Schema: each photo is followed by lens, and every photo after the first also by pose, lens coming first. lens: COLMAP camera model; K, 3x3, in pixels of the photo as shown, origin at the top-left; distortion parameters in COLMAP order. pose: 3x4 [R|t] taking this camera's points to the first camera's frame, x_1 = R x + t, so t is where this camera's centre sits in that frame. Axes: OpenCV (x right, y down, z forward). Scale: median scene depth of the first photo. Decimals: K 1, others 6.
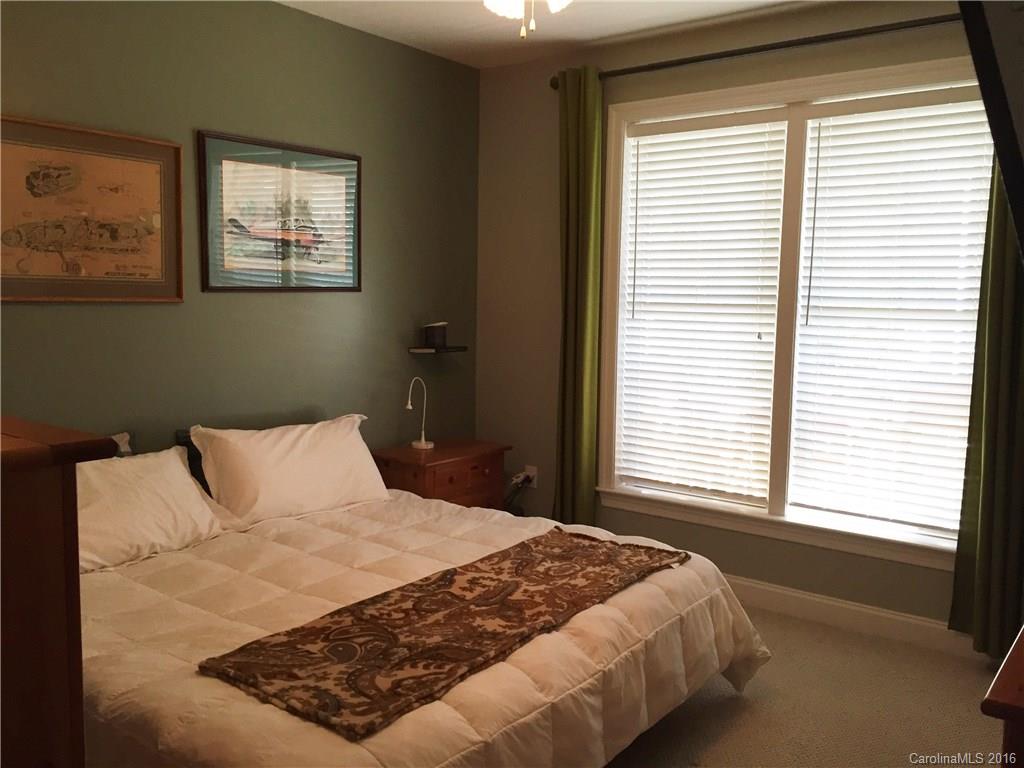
lens RADIAL K [[882.4, 0, 512.0], [0, 882.4, 384.0], [0, 0, 1]] dist [0.085794, -0.107727]
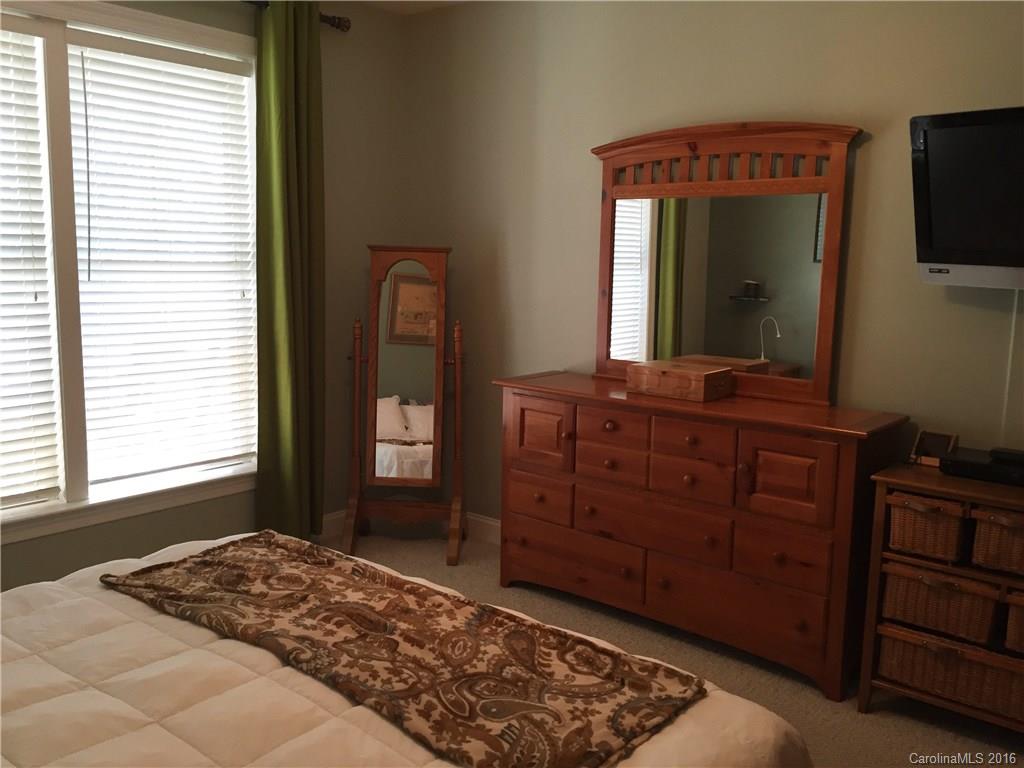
lens RADIAL K [[891.2, 0, 512.7], [0, 891.2, 379.5], [0, 0, 1]] dist [0.011347, 0.002687]
pose [[0.043631, -0.154662, 0.987004, -0.697042], [0.089106, 0.984609, 0.150348, -0.083874], [-0.995066, 0.081388, 0.056740, 0.681810]]
